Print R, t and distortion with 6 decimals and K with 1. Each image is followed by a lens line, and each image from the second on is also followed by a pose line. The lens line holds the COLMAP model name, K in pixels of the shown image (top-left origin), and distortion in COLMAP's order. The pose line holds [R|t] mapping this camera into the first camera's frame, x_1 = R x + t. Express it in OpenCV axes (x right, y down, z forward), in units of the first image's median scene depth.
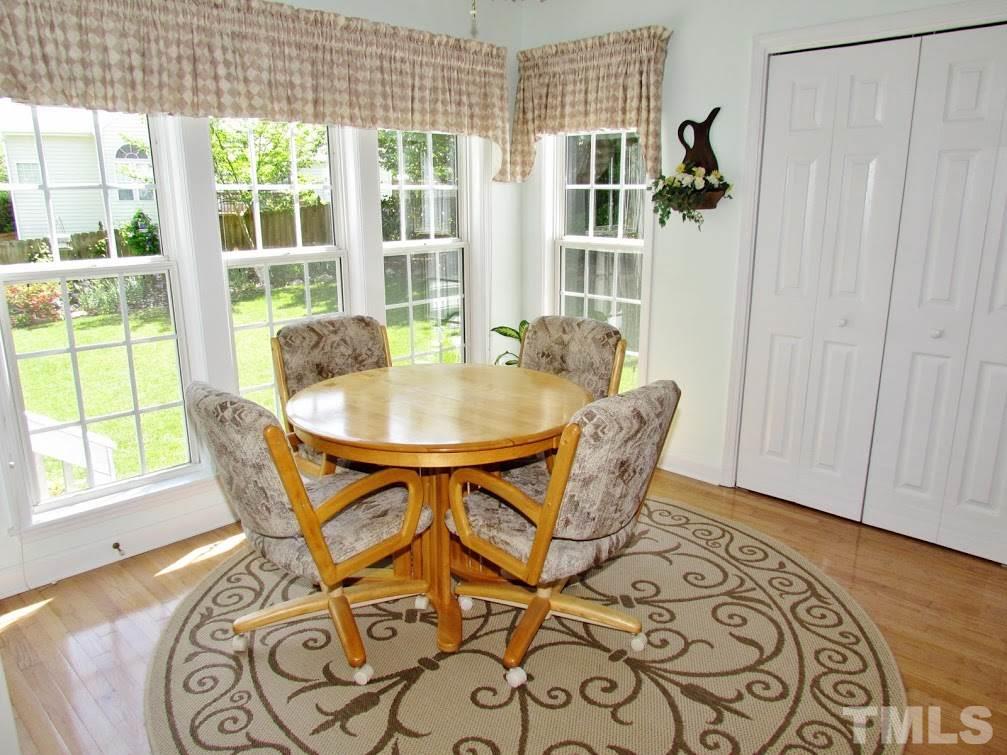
lens RADIAL K [[710.5, 0, 503.5], [0, 710.5, 377.5], [0, 0, 1]] dist [-0.027997, 0.000157]
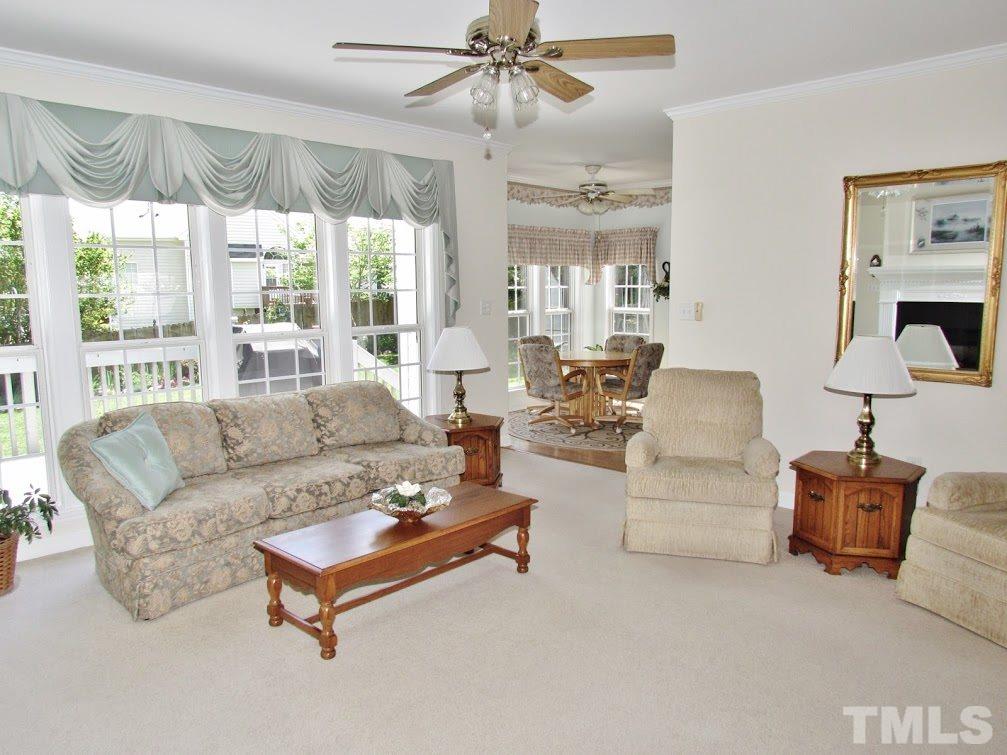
lens RADIAL K [[710.5, 0, 503.5], [0, 710.5, 377.5], [0, 0, 1]] dist [-0.027997, 0.000157]
pose [[0.999979, -0.003211, 0.005701, -0.302840], [0.003881, 0.992560, -0.121698, 0.320583], [-0.005268, 0.121717, 0.992551, -1.318146]]
